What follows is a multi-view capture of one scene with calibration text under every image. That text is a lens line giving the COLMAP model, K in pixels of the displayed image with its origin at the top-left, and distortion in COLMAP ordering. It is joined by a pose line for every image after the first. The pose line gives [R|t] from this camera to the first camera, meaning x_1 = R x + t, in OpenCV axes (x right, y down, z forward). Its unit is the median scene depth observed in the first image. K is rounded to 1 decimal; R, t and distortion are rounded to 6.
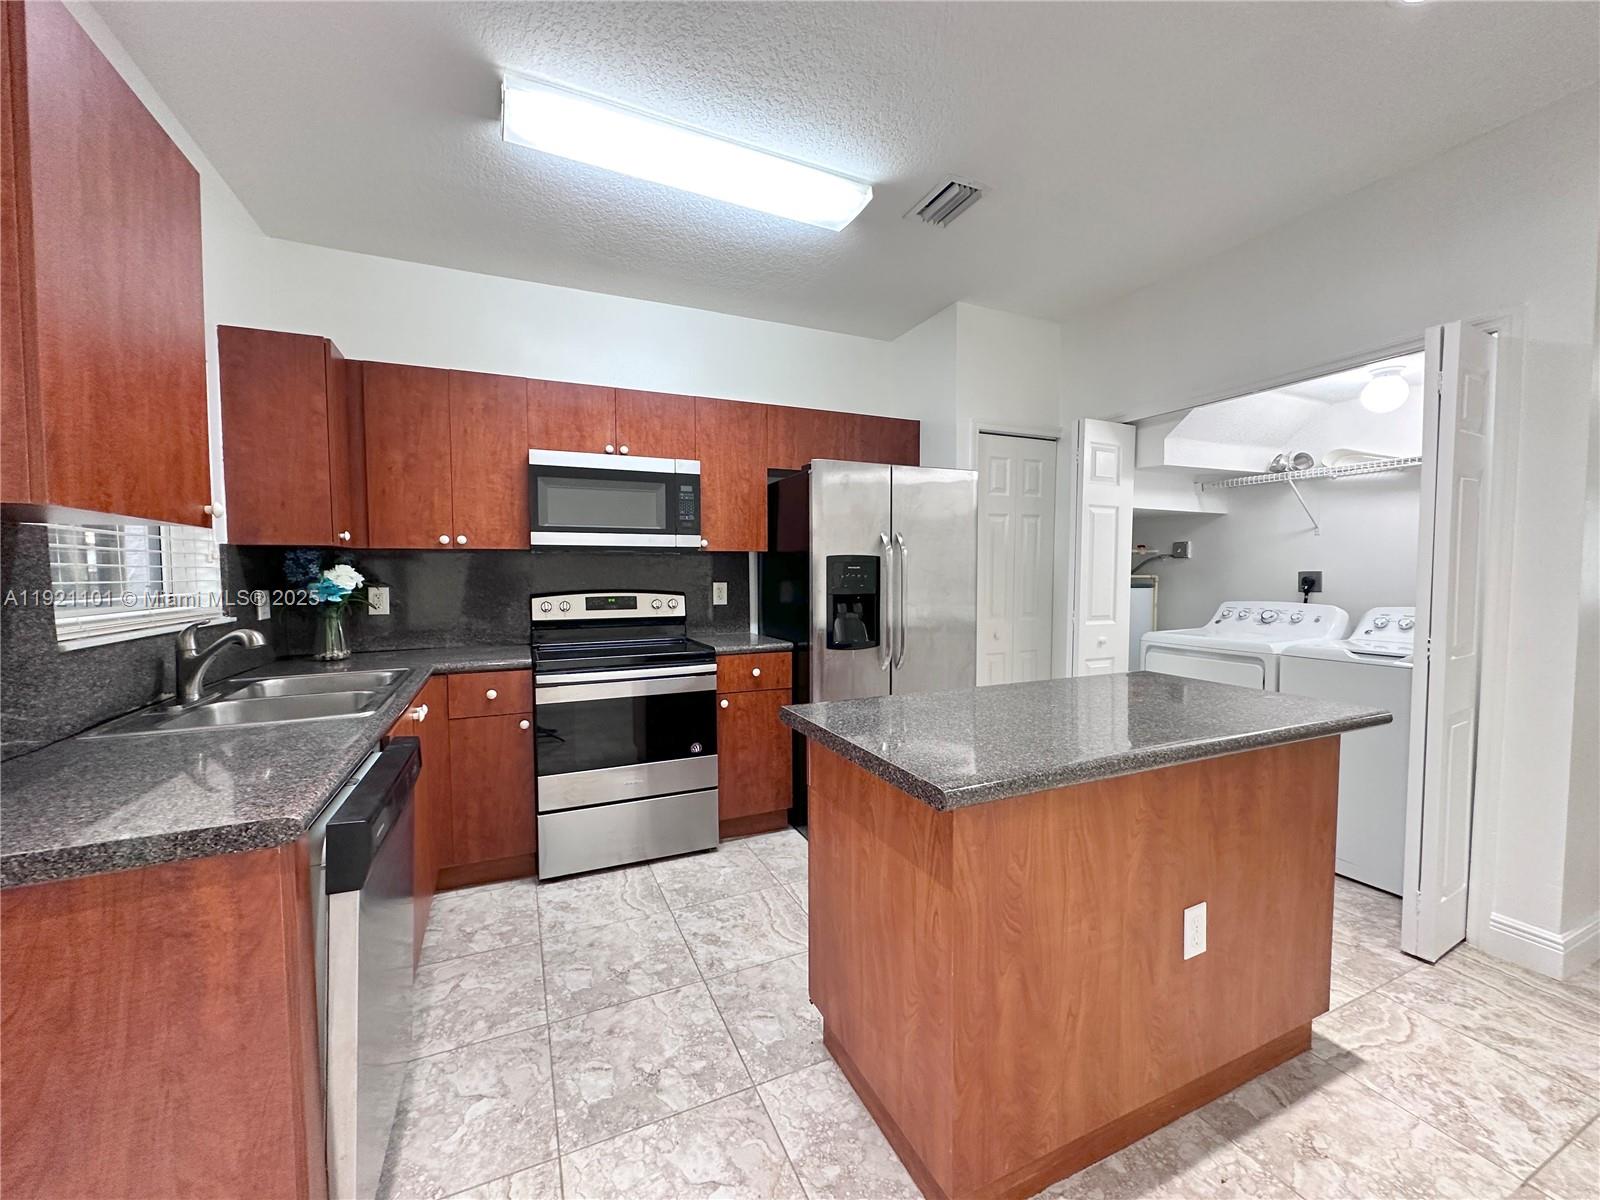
lens RADIAL K [[638.3, 0, 799.5], [0, 638.3, 600.1], [0, 0, 1]] dist [-0.001001, 0.000421]
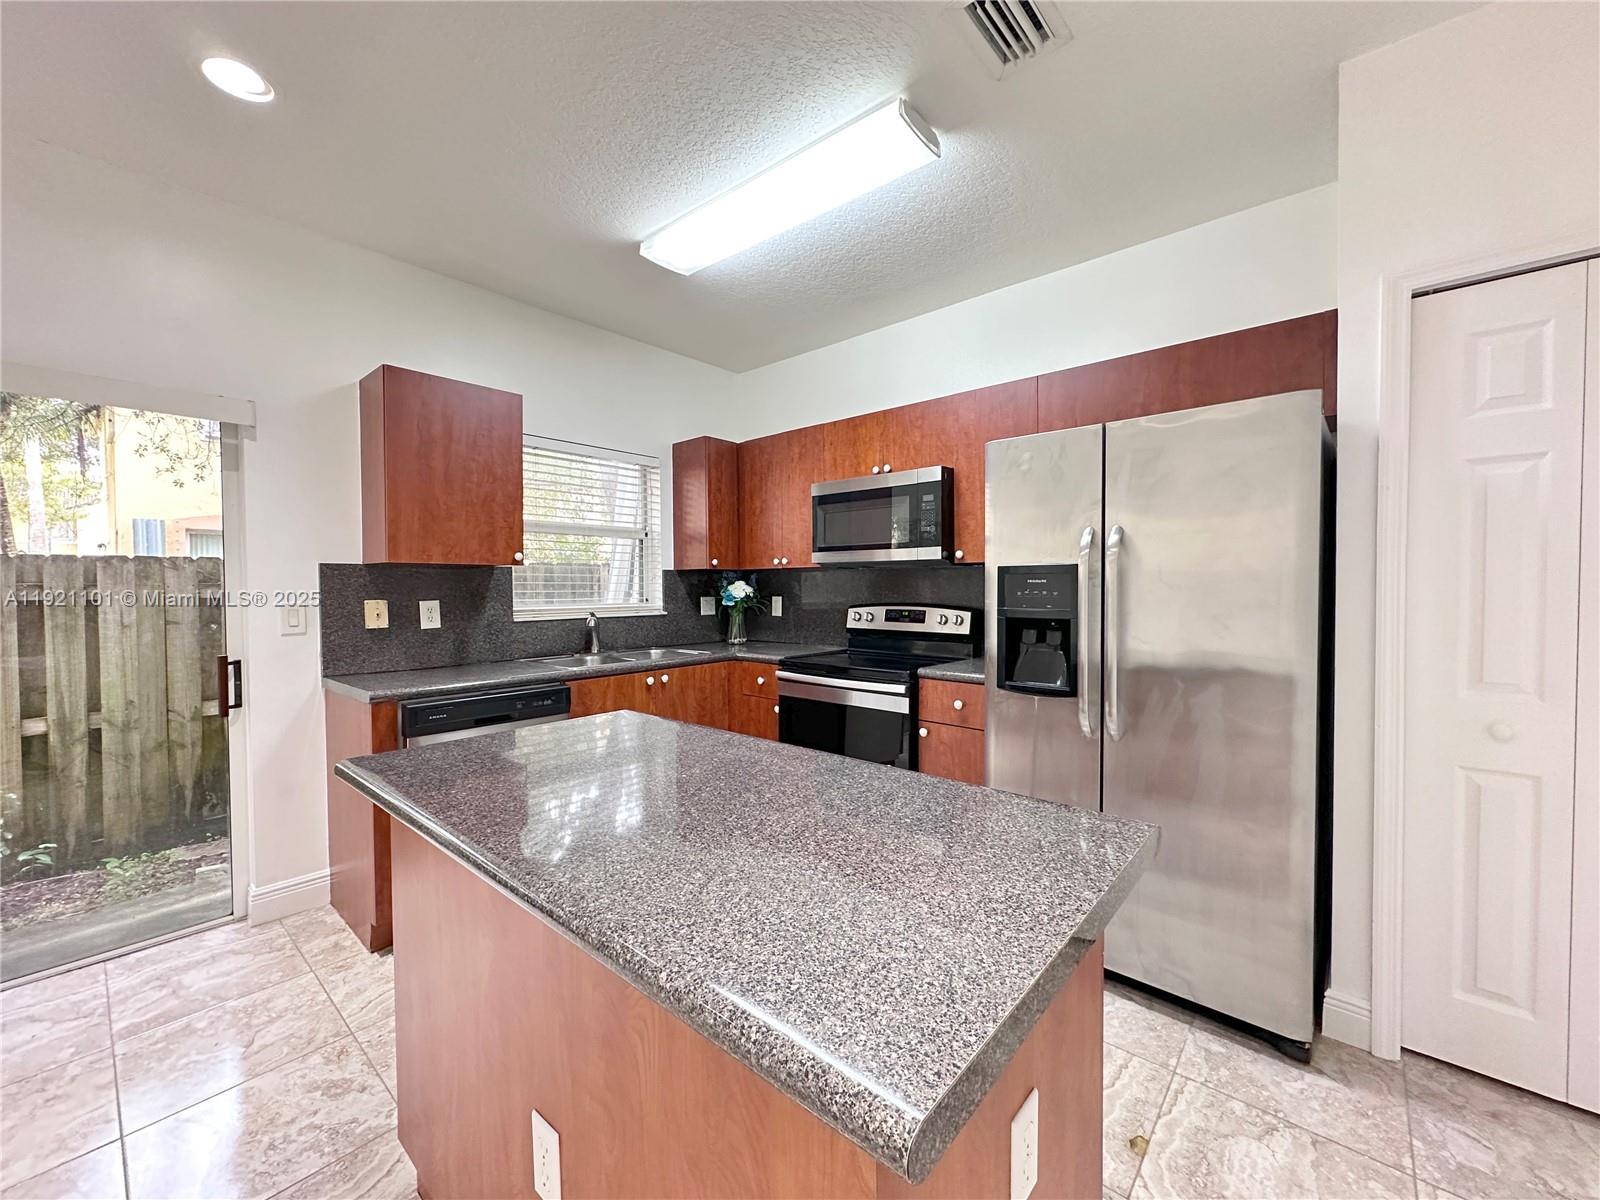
lens RADIAL K [[638.3, 0, 799.3], [0, 638.3, 595.7], [0, 0, 1]] dist [-0.001001, 0.000421]
pose [[0.415098, 0.016396, -0.909629, 0.632406], [-0.038341, 0.999265, 0.000515, -0.024462], [0.908968, 0.034663, 0.415421, 0.463258]]
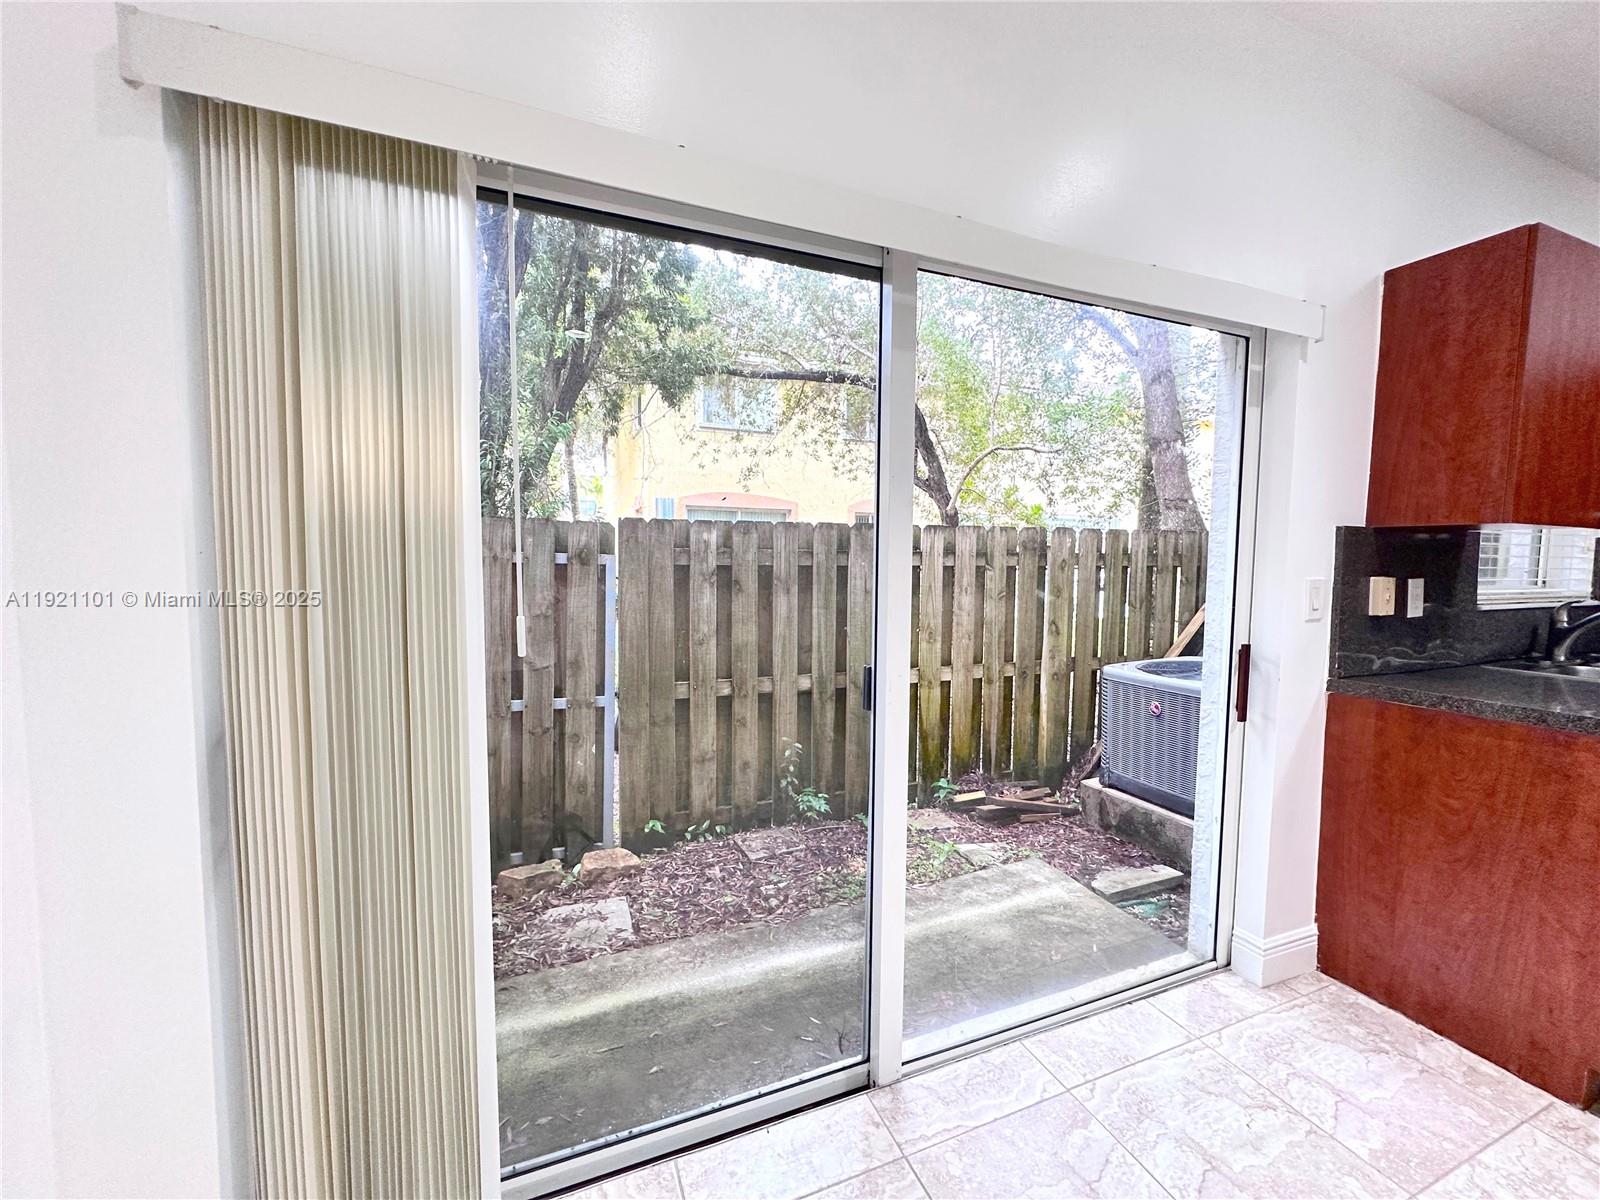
lens RADIAL K [[638.3, 0, 800.6], [0, 638.3, 597.8], [0, 0, 1]] dist [-0.001001, 0.000421]
pose [[-0.033899, 0.067456, -0.997146, 0.230238], [-0.056647, 0.995986, 0.069303, 0.016841], [0.997819, 0.058835, -0.029942, -0.303844]]
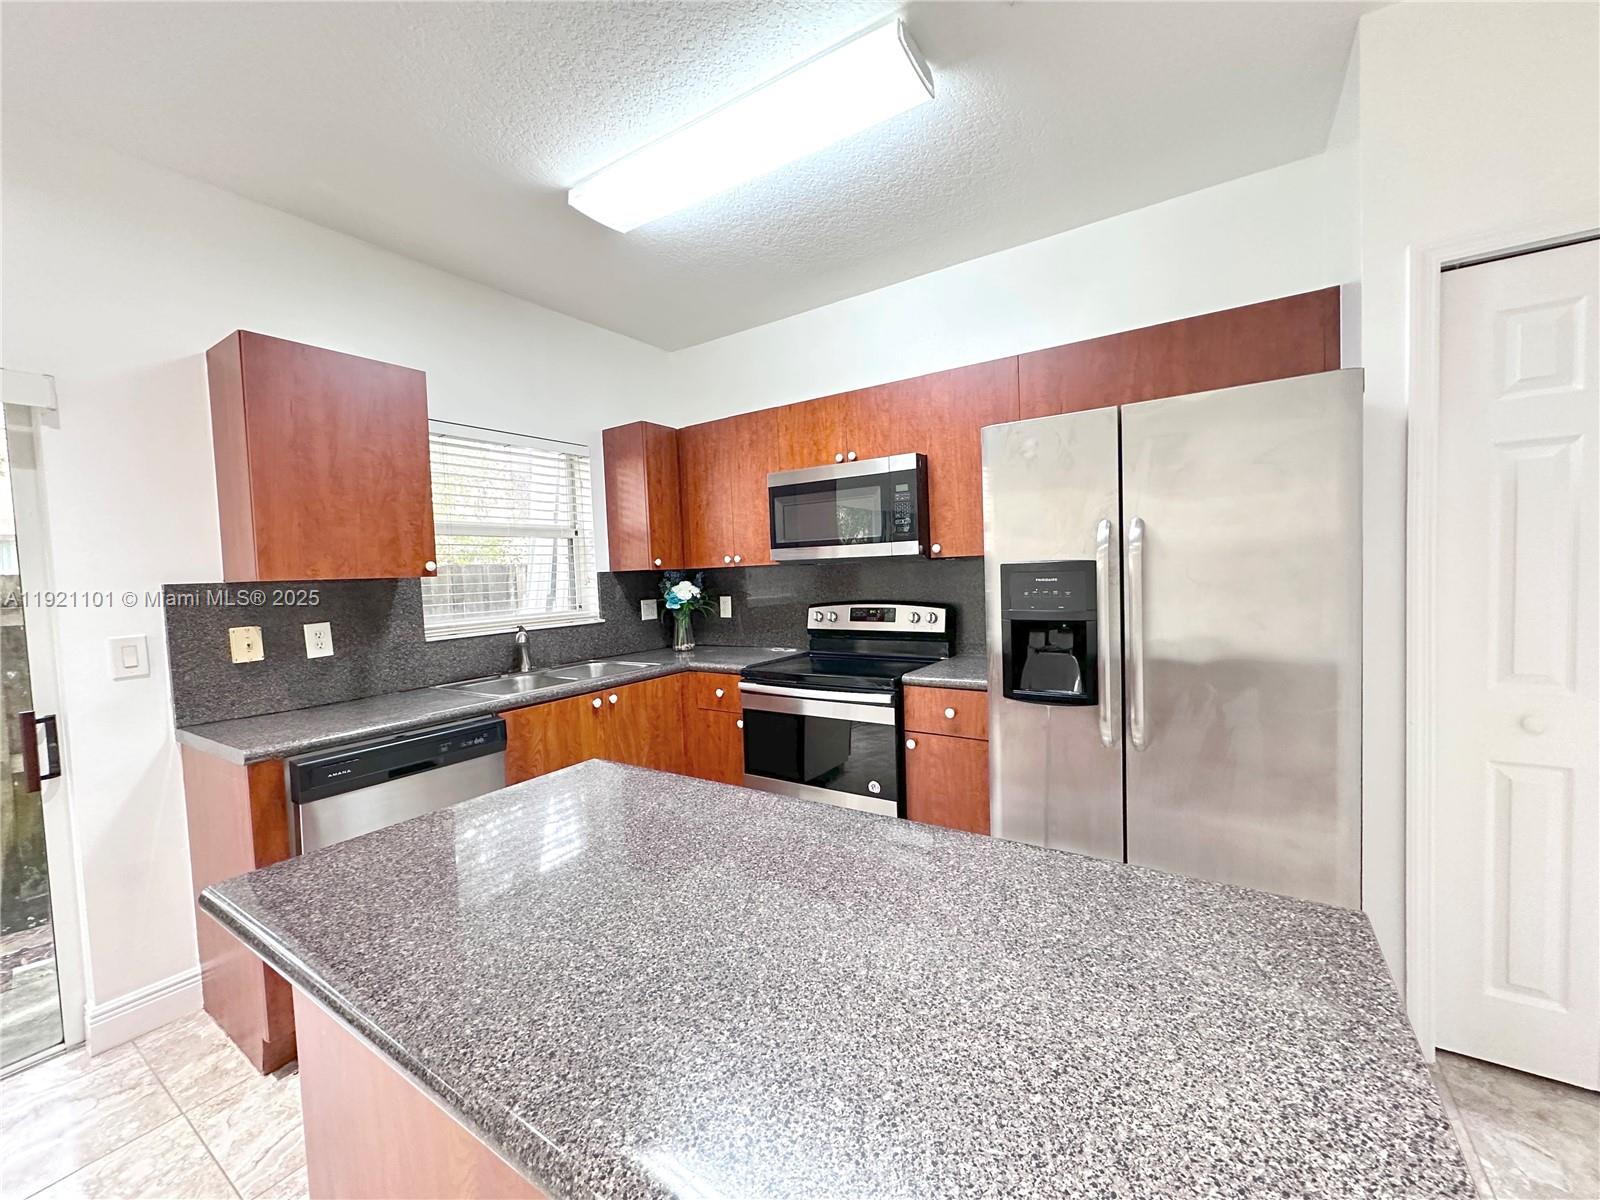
lens RADIAL K [[638.3, 0, 799.5], [0, 638.3, 596.1], [0, 0, 1]] dist [-0.001001, 0.000421]
pose [[0.533369, 0.018108, -0.845689, 0.507733], [-0.002467, 0.999800, 0.019851, -0.046547], [0.845879, -0.008501, 0.533307, 0.440065]]
